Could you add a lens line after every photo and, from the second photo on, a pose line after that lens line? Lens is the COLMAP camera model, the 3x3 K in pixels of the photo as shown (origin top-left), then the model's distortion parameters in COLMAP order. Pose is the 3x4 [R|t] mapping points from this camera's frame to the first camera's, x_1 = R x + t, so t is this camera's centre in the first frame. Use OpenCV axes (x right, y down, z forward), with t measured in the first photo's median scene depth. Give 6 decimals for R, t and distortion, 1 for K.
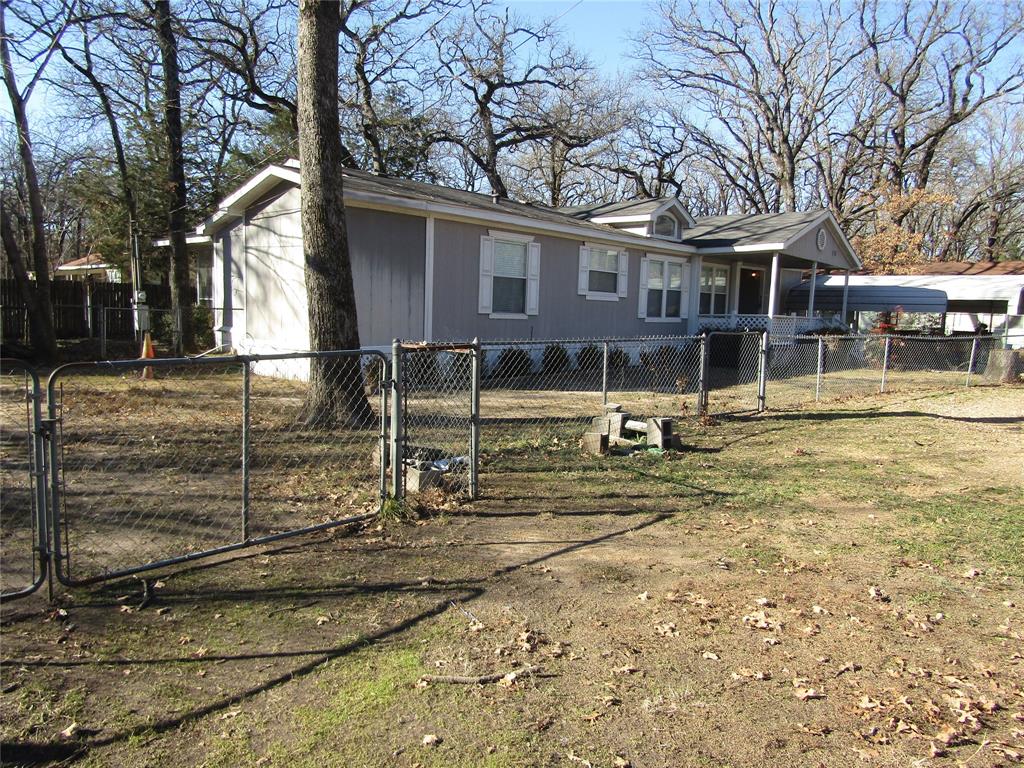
lens RADIAL K [[745.4, 0, 510.6], [0, 745.4, 385.6], [0, 0, 1]] dist [-0.005389, -0.000817]
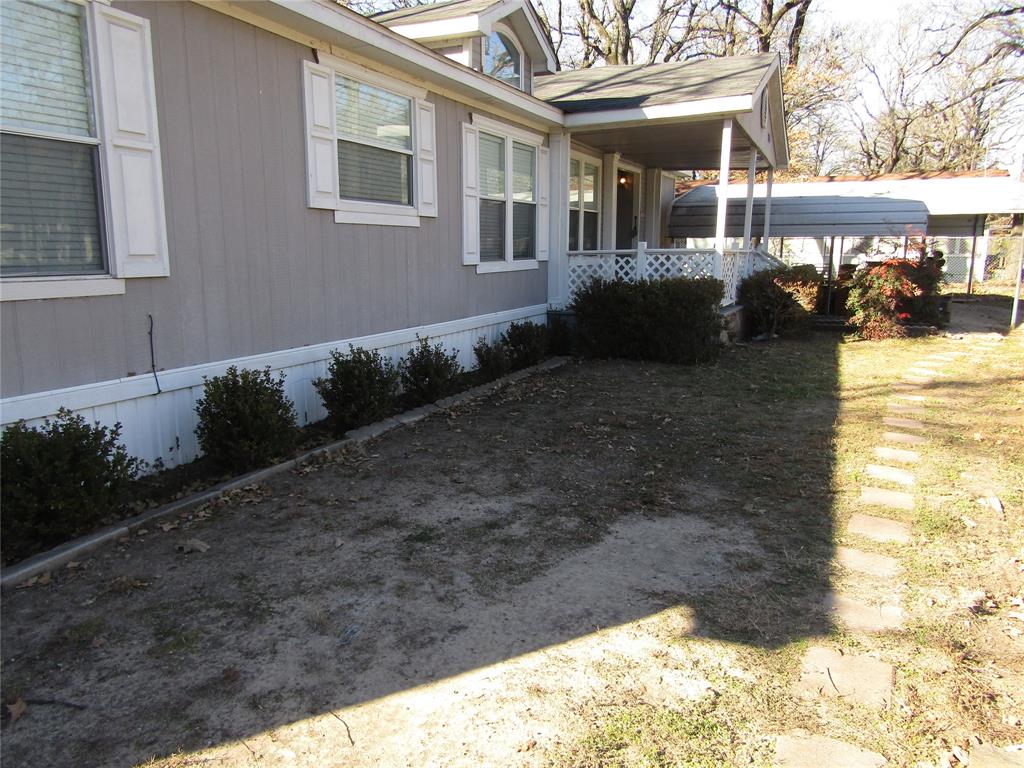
lens RADIAL K [[745.4, 0, 511.2], [0, 745.4, 384.9], [0, 0, 1]] dist [-0.005389, -0.000817]
pose [[0.951393, -0.085336, 0.295919, 0.061804], [0.060403, 0.993887, 0.092416, -0.058825], [-0.301997, -0.070049, 0.950732, 0.563989]]
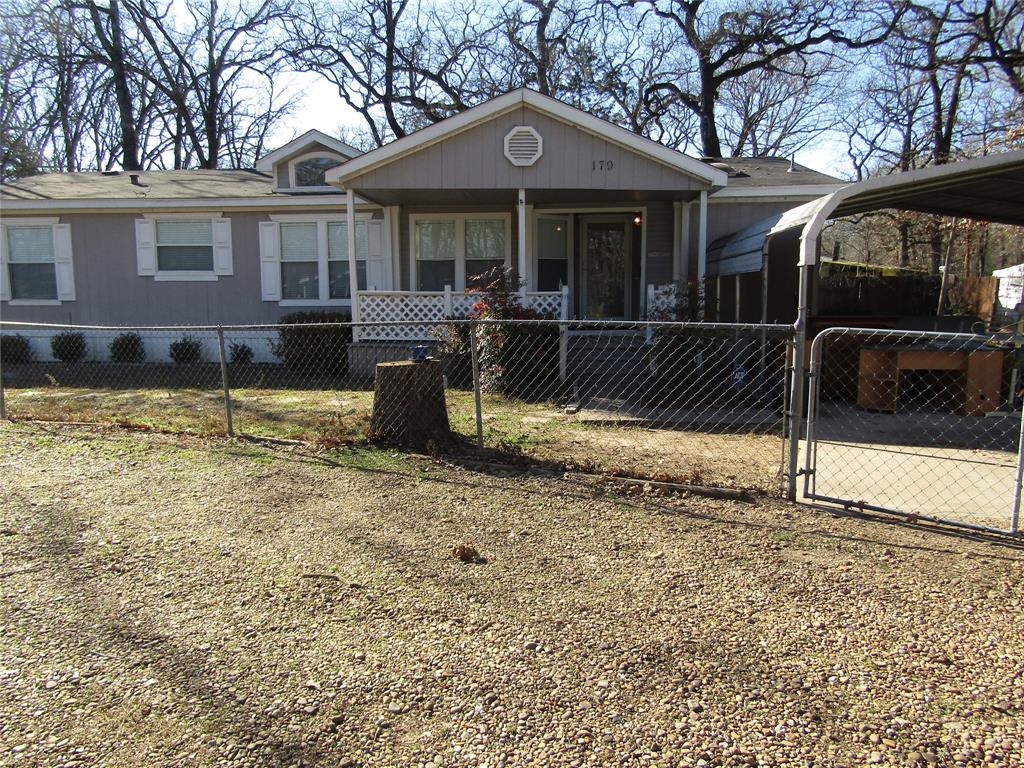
lens RADIAL K [[745.4, 0, 511.9], [0, 745.4, 384.4], [0, 0, 1]] dist [-0.005389, -0.000817]
pose [[0.595724, 0.069398, -0.800185, 0.933915], [-0.061195, 0.997286, 0.040933, -0.050901], [0.800854, 0.024583, 0.598354, 0.736235]]
